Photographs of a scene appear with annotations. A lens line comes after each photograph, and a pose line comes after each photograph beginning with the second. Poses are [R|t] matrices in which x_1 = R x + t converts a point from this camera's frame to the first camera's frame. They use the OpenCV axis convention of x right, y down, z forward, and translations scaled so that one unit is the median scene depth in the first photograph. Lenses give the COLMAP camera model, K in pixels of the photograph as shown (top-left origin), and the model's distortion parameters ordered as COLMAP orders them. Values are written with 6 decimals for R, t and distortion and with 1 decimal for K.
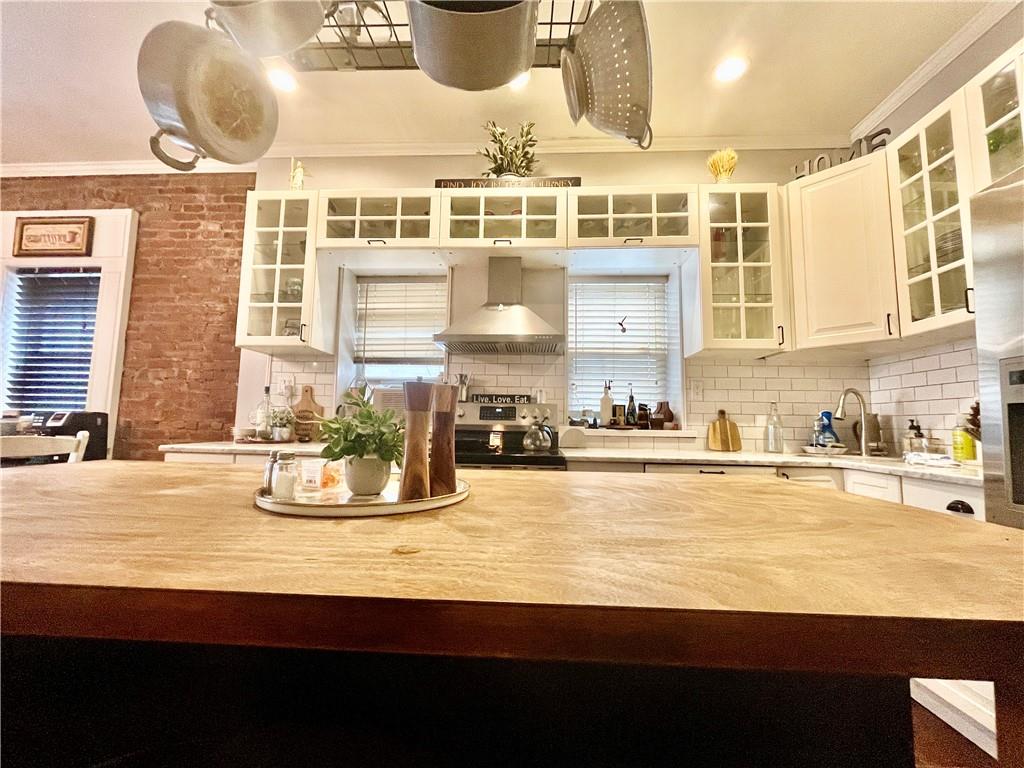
lens RADIAL K [[414.5, 0, 510.2], [0, 414.5, 386.3], [0, 0, 1]] dist [-0.002049, -0.000505]
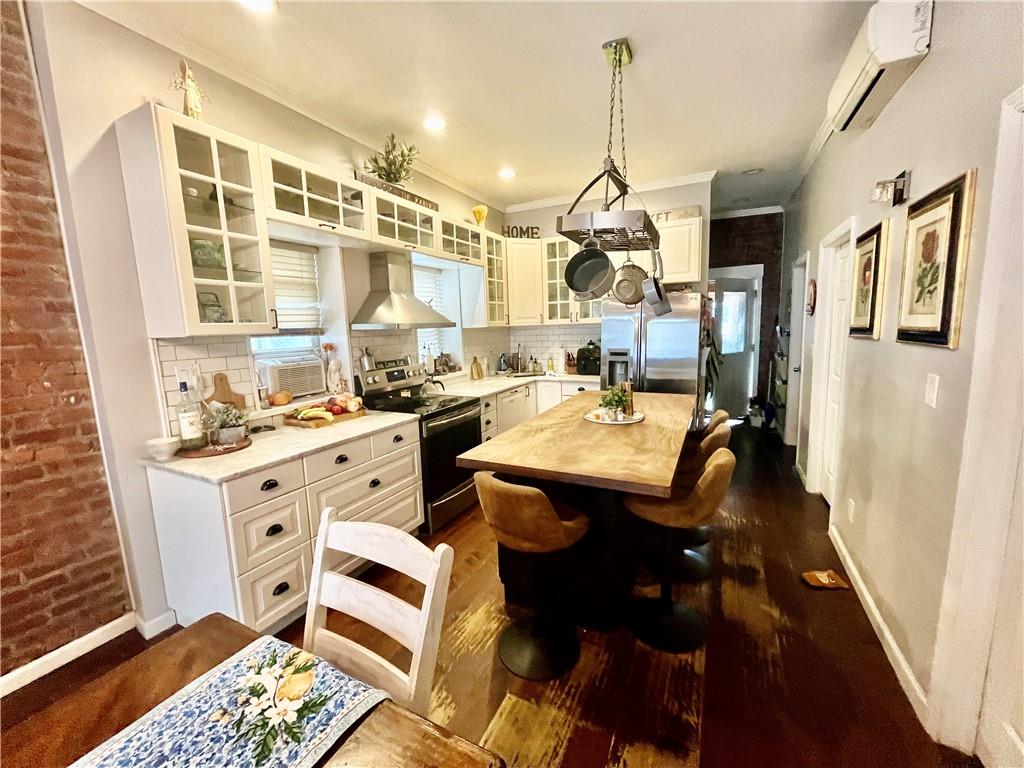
lens RADIAL K [[414.5, 0, 510.2], [0, 414.5, 386.3], [0, 0, 1]] dist [-0.002049, -0.000505]
pose [[0.397618, -0.161386, 0.903247, -1.109373], [-0.046303, 0.979627, 0.195416, -0.181563], [-0.916382, -0.119524, 0.382044, 0.157464]]
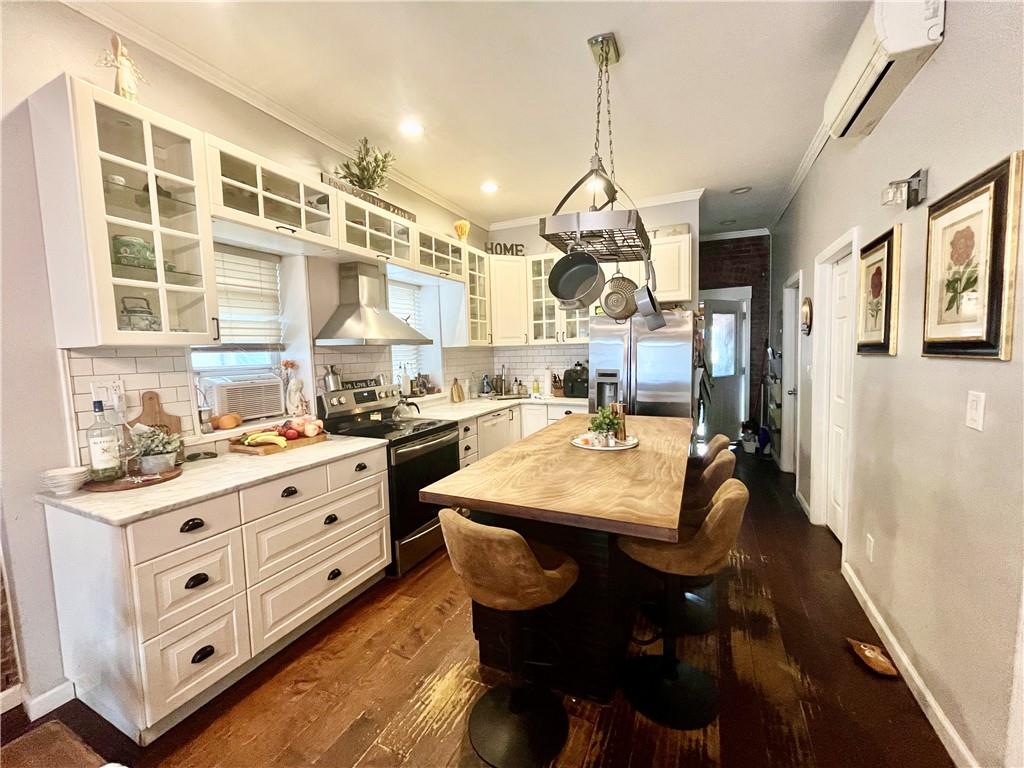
lens RADIAL K [[414.5, 0, 510.2], [0, 414.5, 386.3], [0, 0, 1]] dist [-0.002049, -0.000505]
pose [[0.370731, -0.104714, 0.922818, -1.004608], [-0.053765, 0.989537, 0.133884, -0.152875], [-0.927183, -0.099251, 0.361222, 0.179438]]
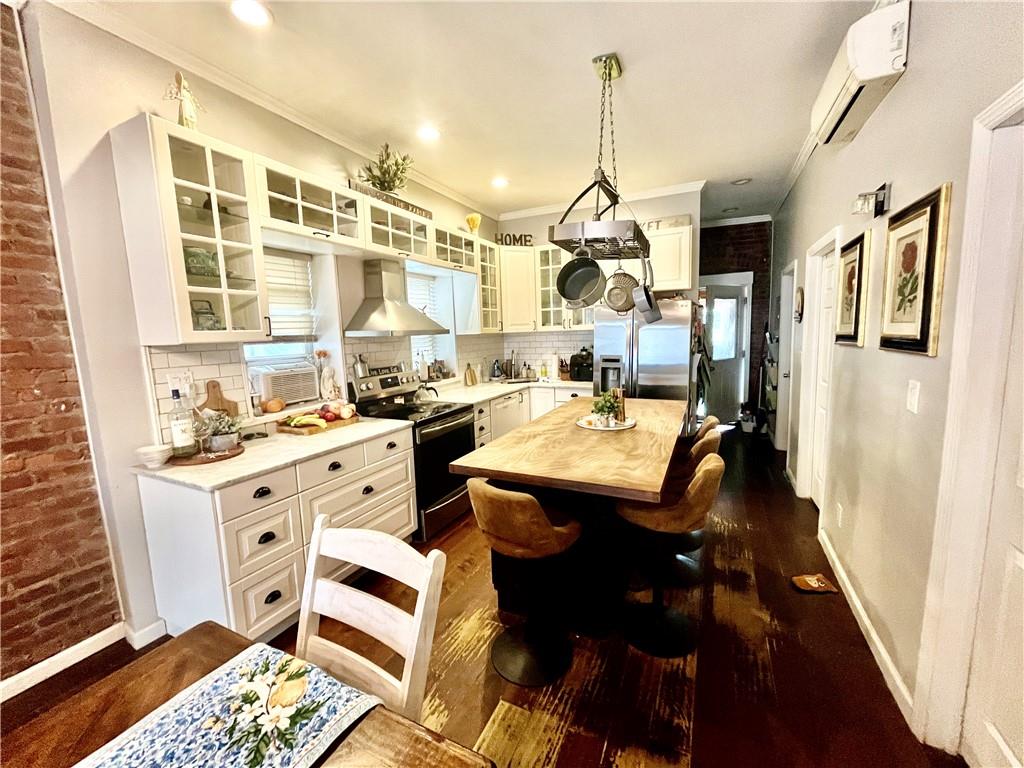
lens RADIAL K [[414.5, 0, 510.2], [0, 414.5, 386.3], [0, 0, 1]] dist [-0.002049, -0.000505]
pose [[0.384679, -0.149458, 0.910870, -1.115403], [-0.047092, 0.982342, 0.181073, -0.185381], [-0.921849, -0.112549, 0.370848, 0.151844]]
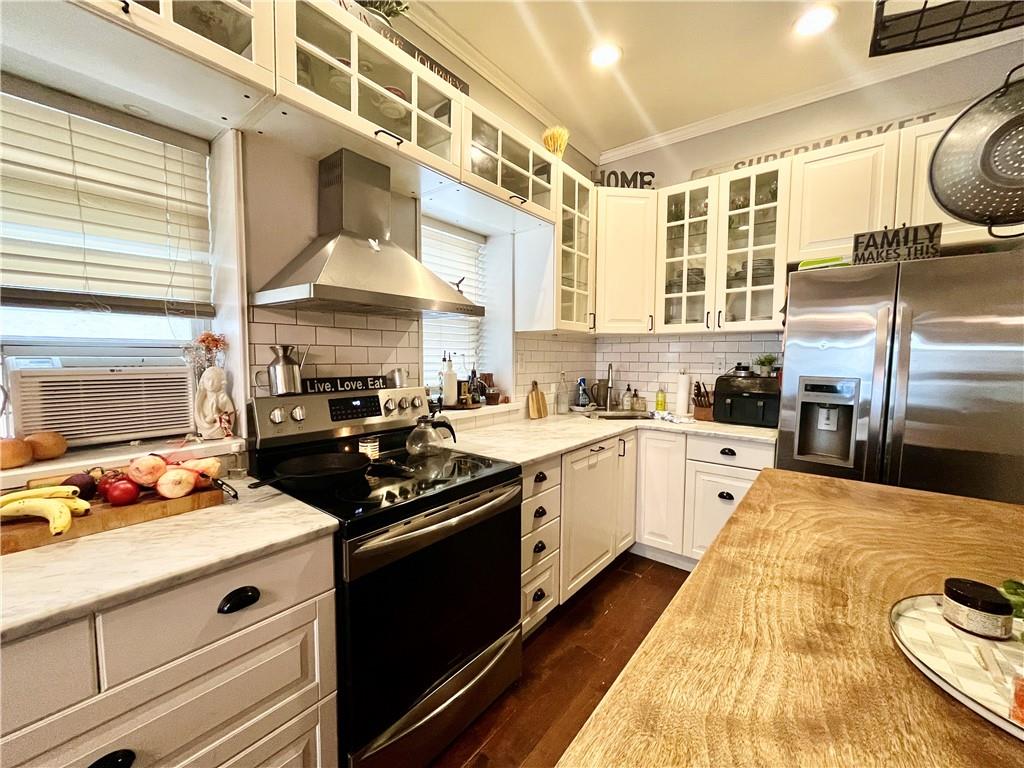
lens RADIAL K [[414.5, 0, 510.2], [0, 414.5, 386.3], [0, 0, 1]] dist [-0.002049, -0.000505]
pose [[0.578525, -0.073309, 0.812364, -0.427985], [-0.071862, 0.987499, 0.140290, -0.080044], [-0.812493, -0.139539, 0.566025, 0.442199]]
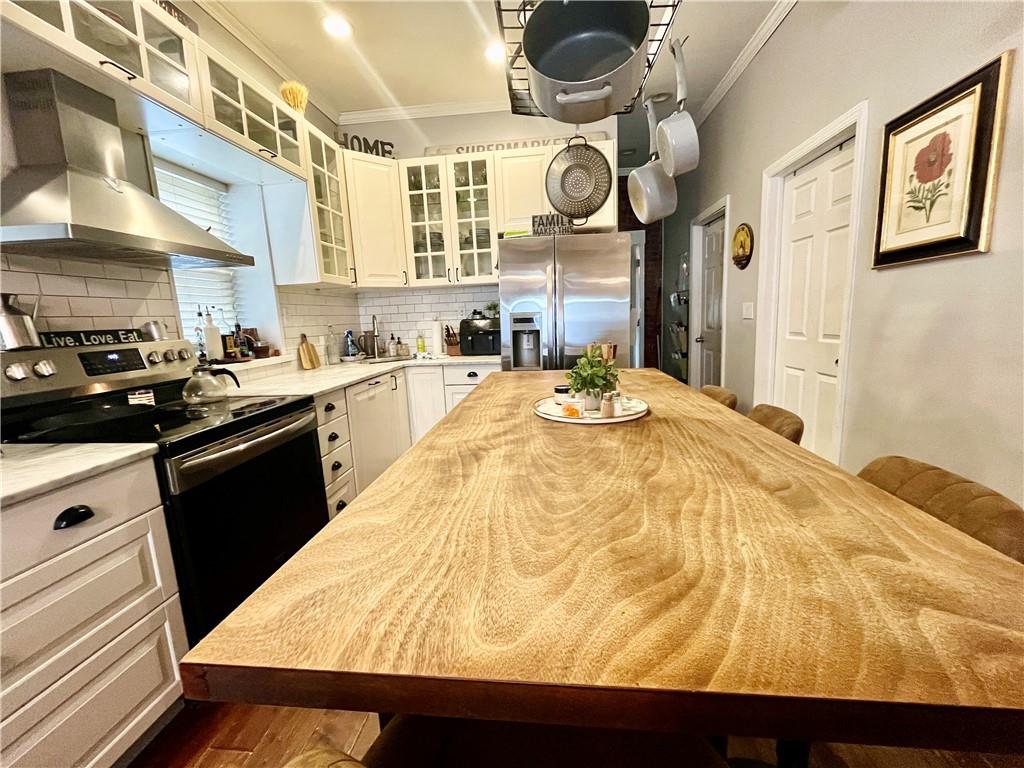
lens RADIAL K [[414.5, 0, 510.2], [0, 414.5, 386.3], [0, 0, 1]] dist [-0.002049, -0.000505]
pose [[0.046787, -0.186877, 0.981268, -0.629390], [-0.050415, 0.980651, 0.189163, -0.047073], [-0.997632, -0.058322, 0.036461, 0.389058]]
